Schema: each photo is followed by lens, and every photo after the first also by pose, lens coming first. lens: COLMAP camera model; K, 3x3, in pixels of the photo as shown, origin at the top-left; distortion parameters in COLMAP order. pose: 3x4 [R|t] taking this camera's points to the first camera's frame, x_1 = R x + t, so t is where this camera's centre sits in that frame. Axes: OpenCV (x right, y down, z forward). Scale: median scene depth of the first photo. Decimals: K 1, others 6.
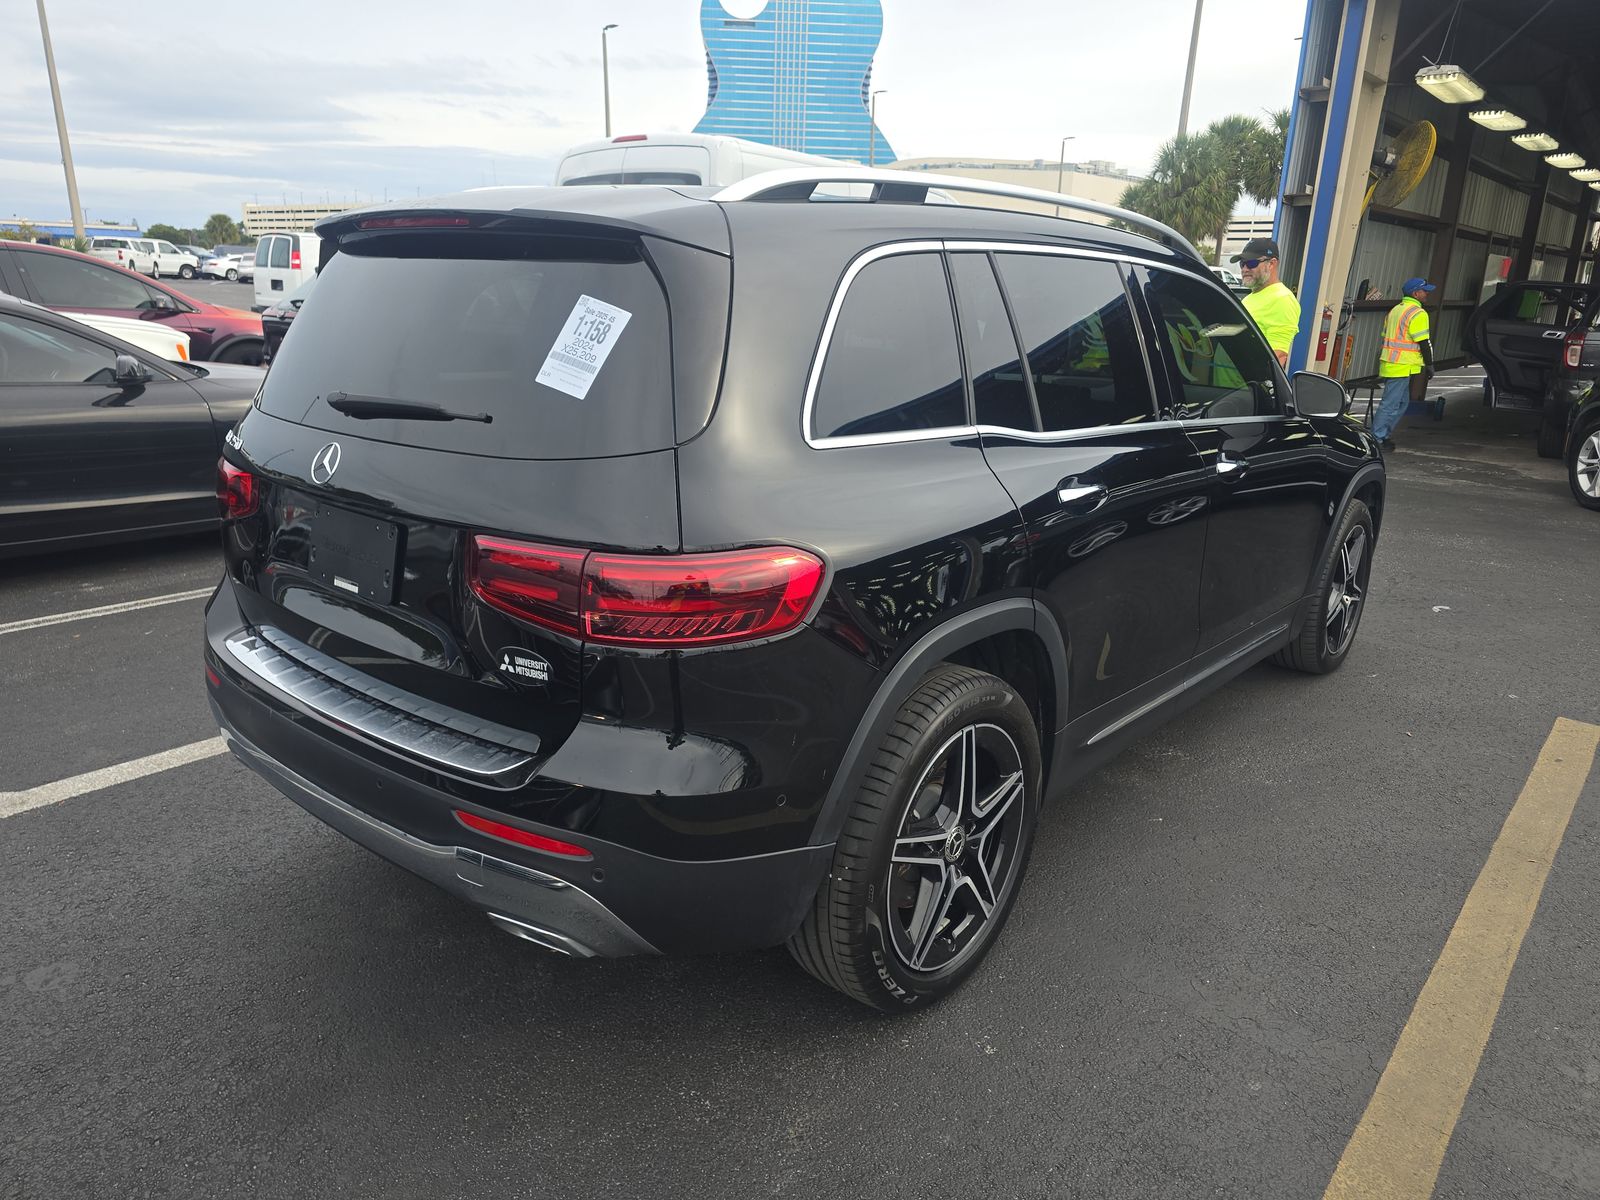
lens RADIAL K [[1091.0, 0, 795.3], [0, 1091.0, 588.9], [0, 0, 1]] dist [0.042581, -0.037907]
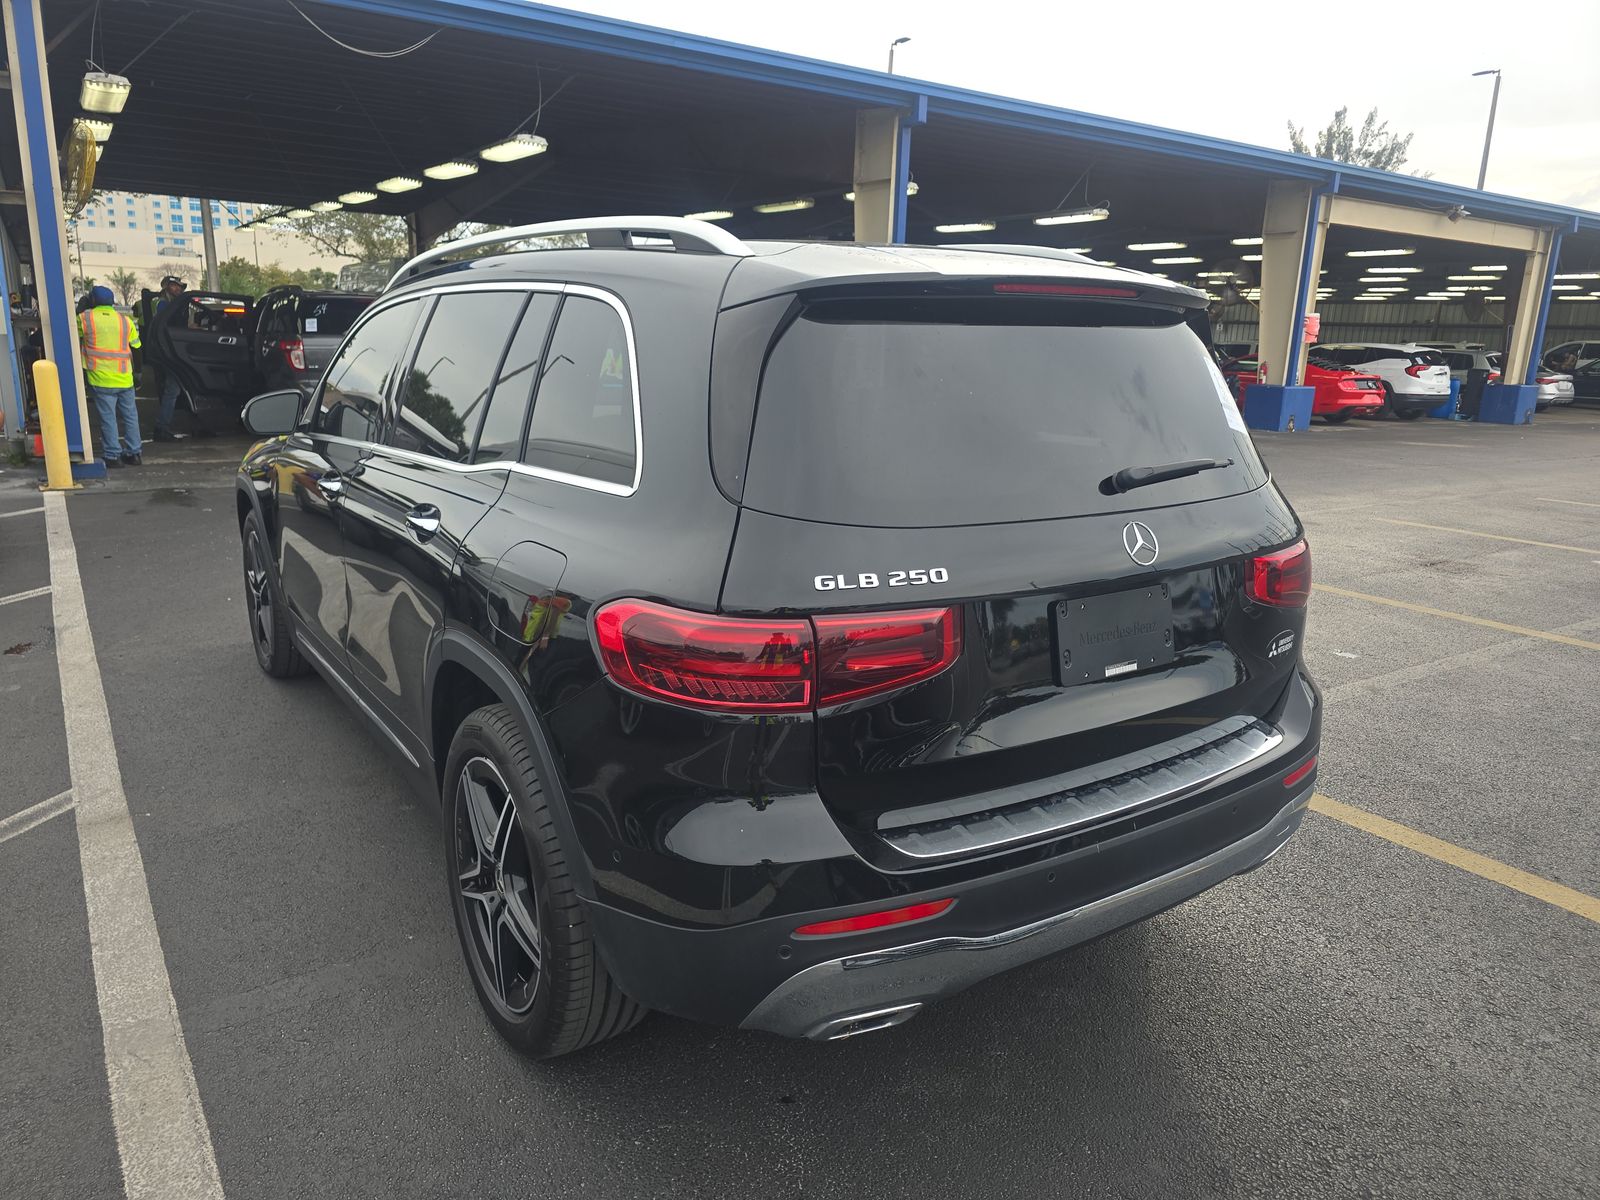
lens RADIAL K [[1091.0, 0, 795.3], [0, 1091.0, 588.9], [0, 0, 1]] dist [0.042581, -0.037907]
pose [[0.256565, -0.244833, 0.935003, -0.291764], [0.241083, 0.953019, 0.183397, -0.067775], [-0.935977, 0.178360, 0.303536, 0.206422]]
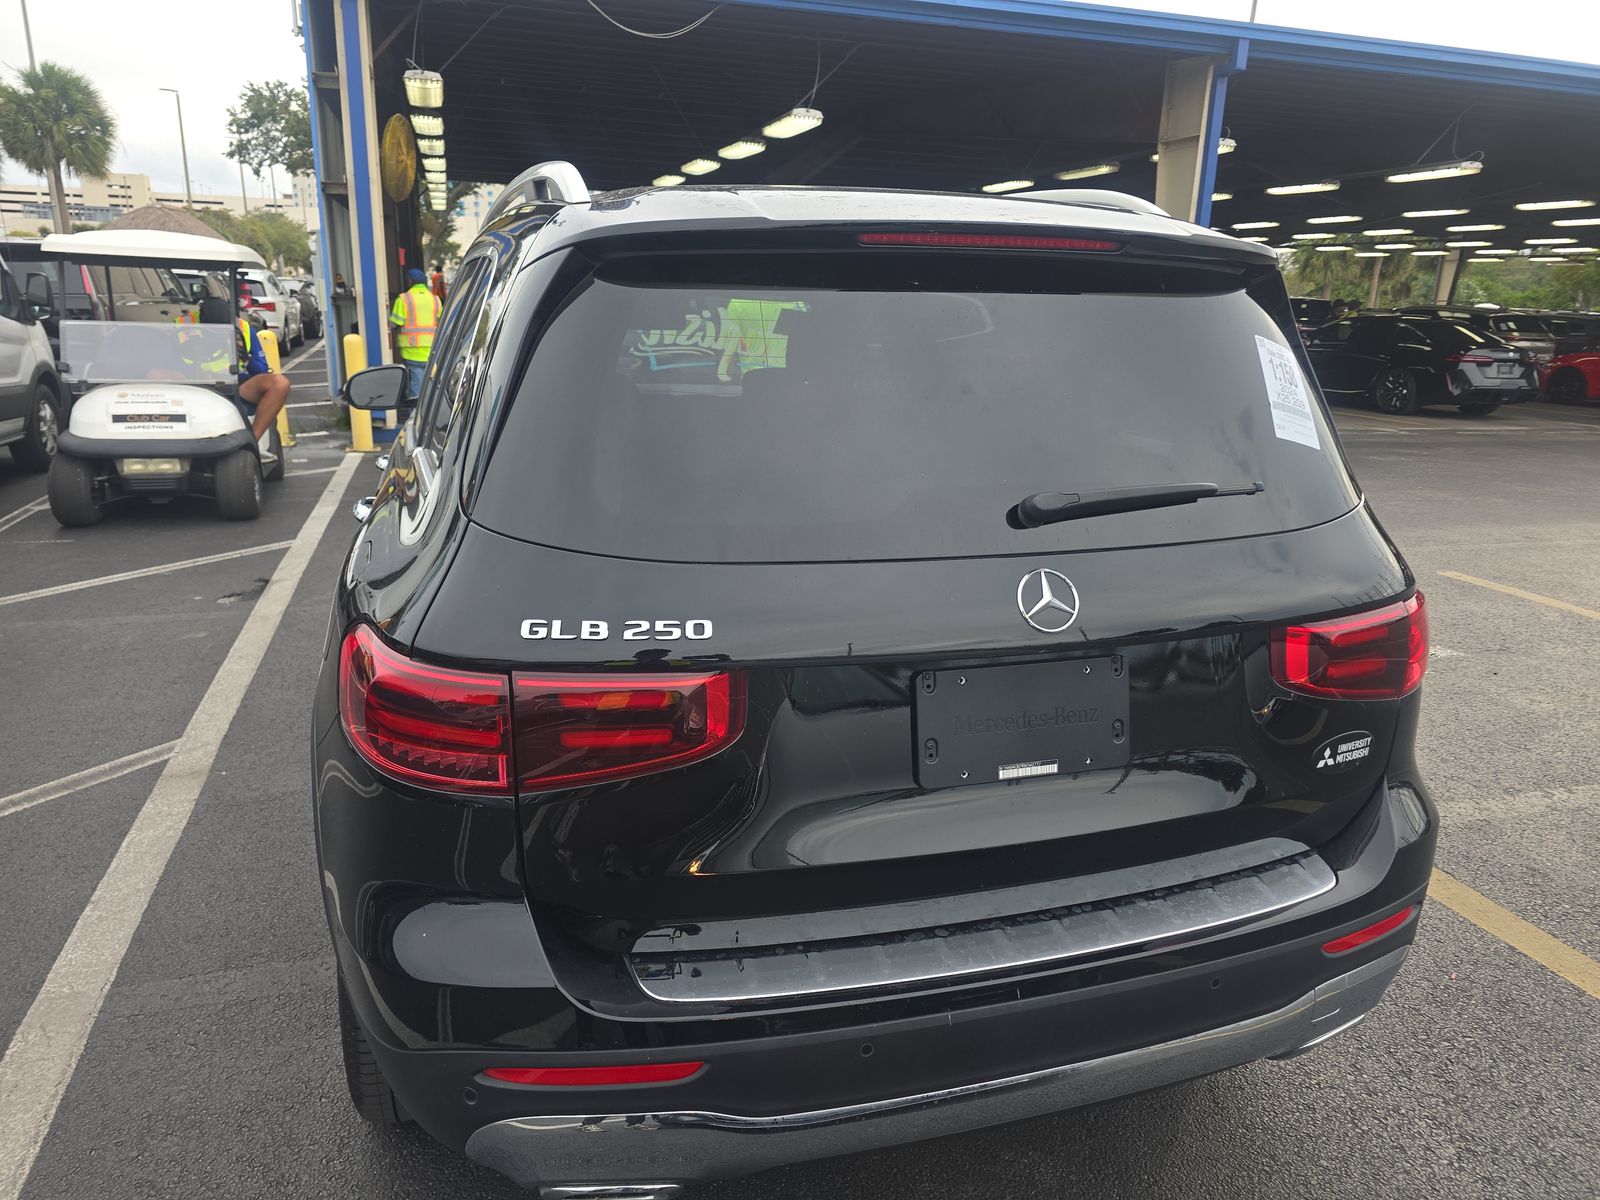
lens RADIAL K [[1091.0, 0, 795.3], [0, 1091.0, 588.9], [0, 0, 1]] dist [0.042581, -0.037907]
pose [[0.527012, -0.233834, 0.817055, -0.219142], [0.219159, 0.966279, 0.135180, -0.051580], [-0.821113, 0.107823, 0.560488, 0.154574]]
